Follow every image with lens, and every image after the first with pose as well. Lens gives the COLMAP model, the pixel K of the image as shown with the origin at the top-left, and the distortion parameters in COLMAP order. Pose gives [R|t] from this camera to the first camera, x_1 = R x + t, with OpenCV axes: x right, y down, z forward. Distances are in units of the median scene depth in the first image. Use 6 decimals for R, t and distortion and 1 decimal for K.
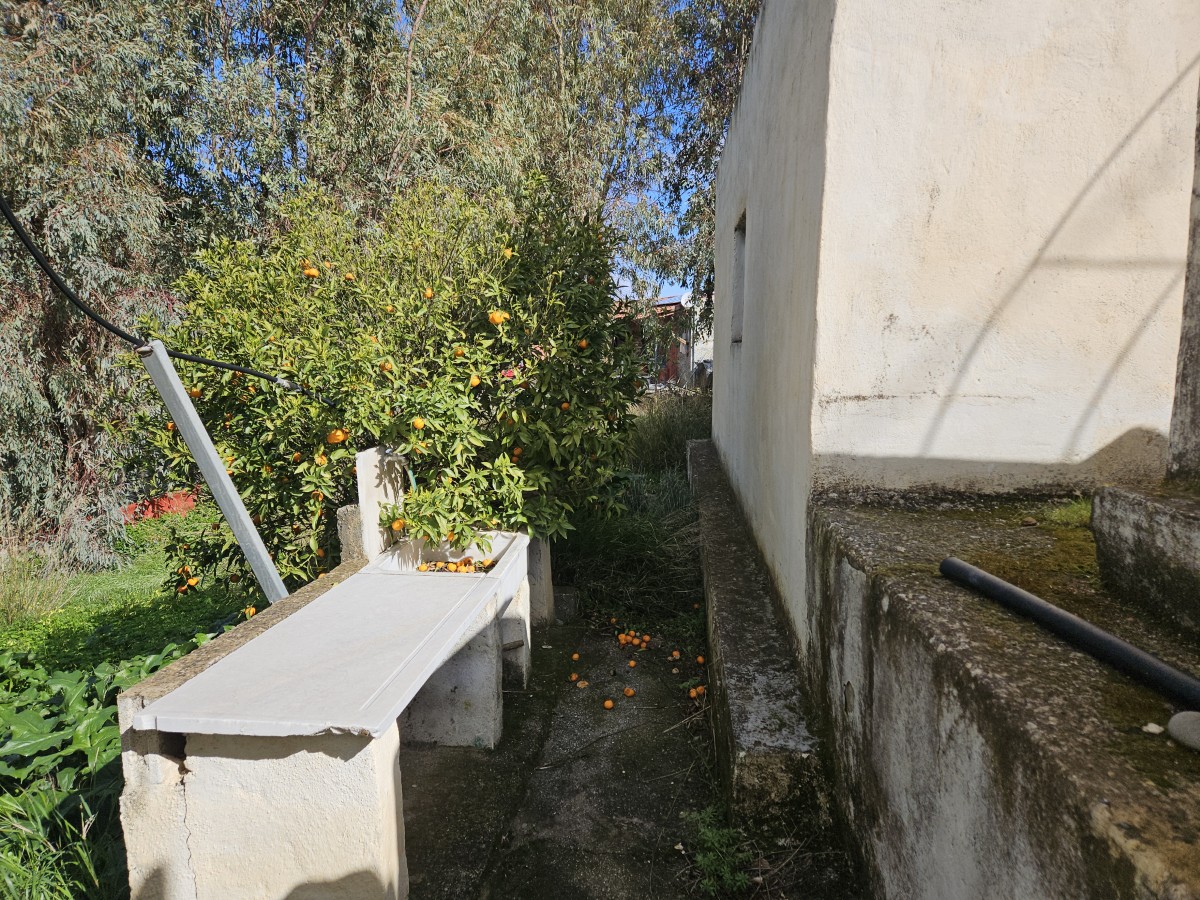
lens RADIAL K [[795.3, 0, 599.9], [0, 795.3, 450.3], [0, 0, 1]] dist [0.076193, -0.059946]
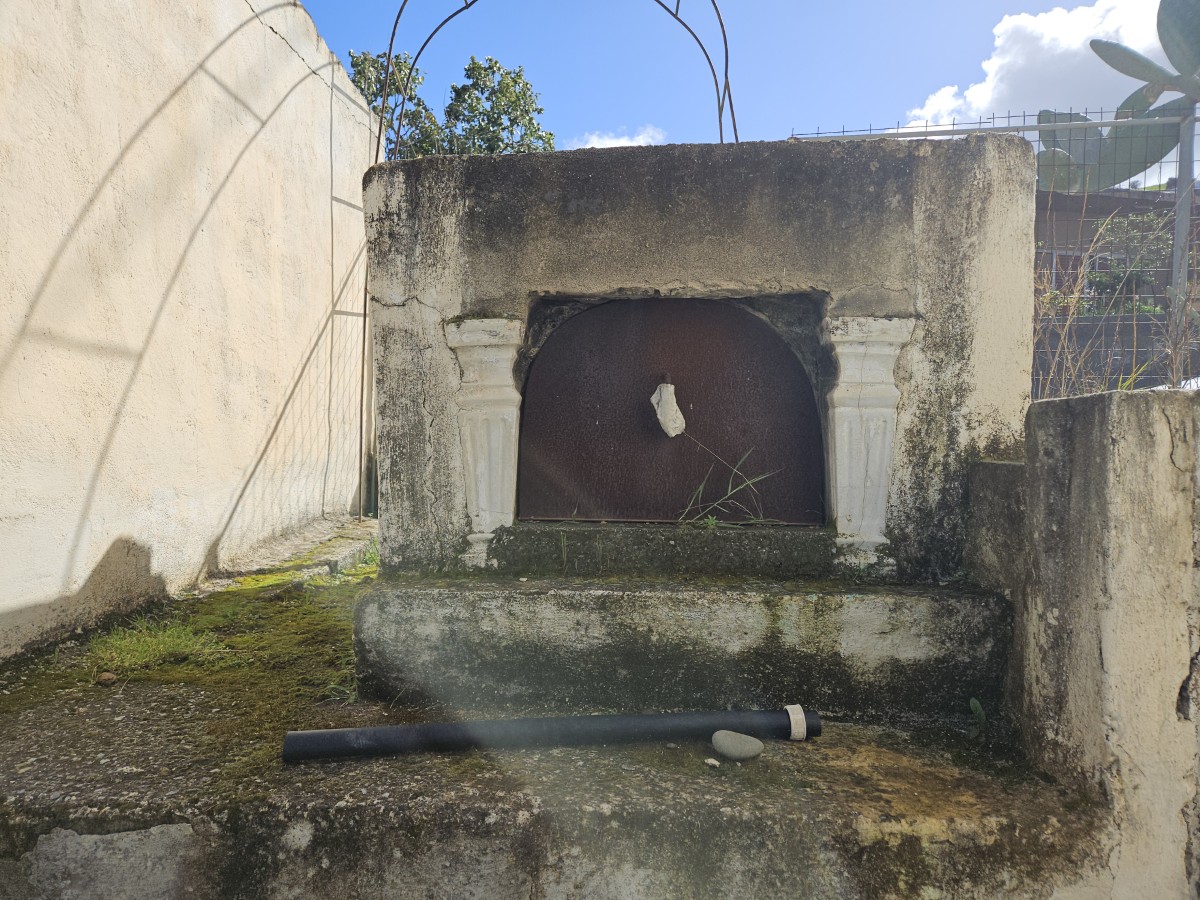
lens RADIAL K [[795.3, 0, 599.3], [0, 795.3, 448.8], [0, 0, 1]] dist [0.076193, -0.059946]
pose [[-0.045410, -0.014629, 0.998861, -0.222772], [0.131638, 0.991086, 0.020500, -0.073806], [-0.990257, 0.132419, -0.043079, 0.531804]]
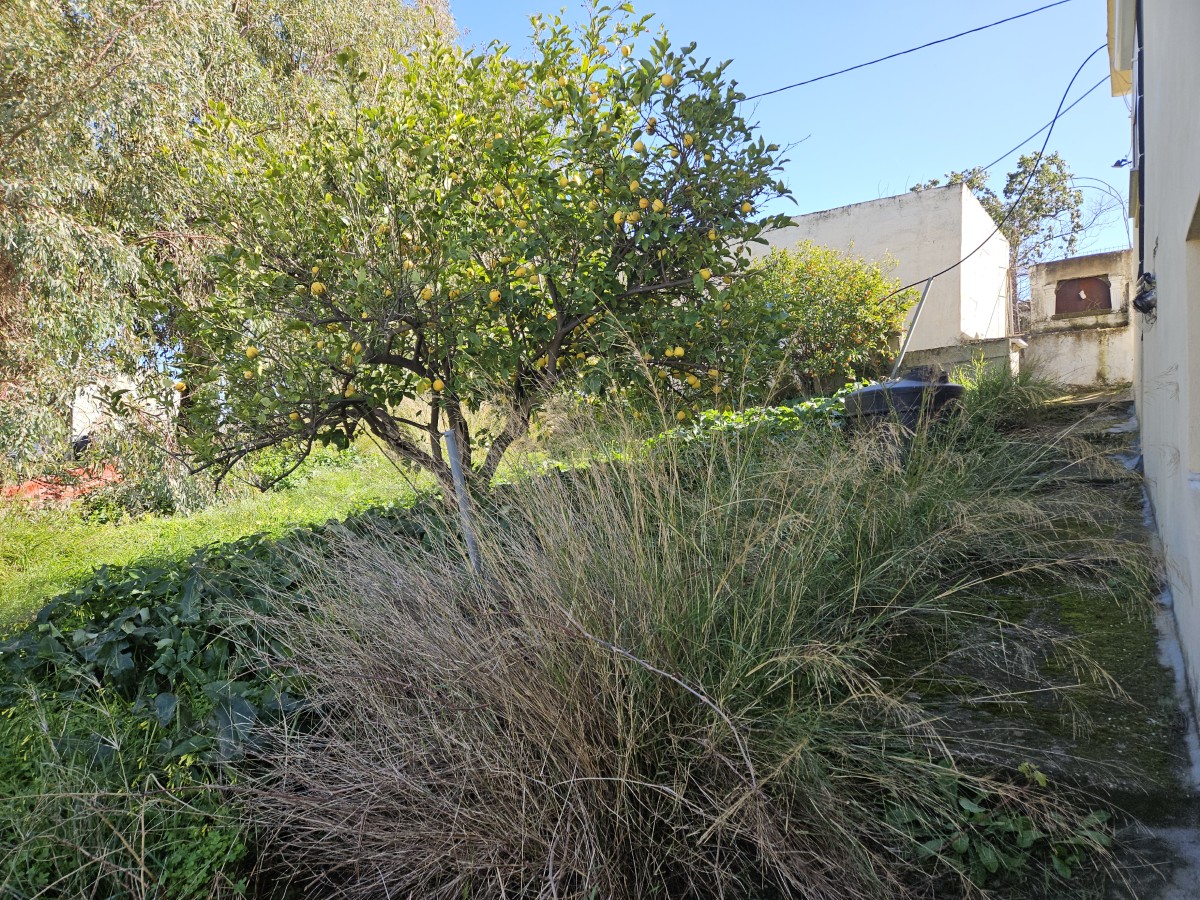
lens RADIAL K [[795.3, 0, 599.0], [0, 795.3, 450.2], [0, 0, 1]] dist [0.076193, -0.059946]
pose [[0.541412, 0.026658, 0.840335, -4.920999], [0.110938, 0.988493, -0.102833, 0.969859], [-0.833406, 0.148900, 0.532224, 0.402486]]
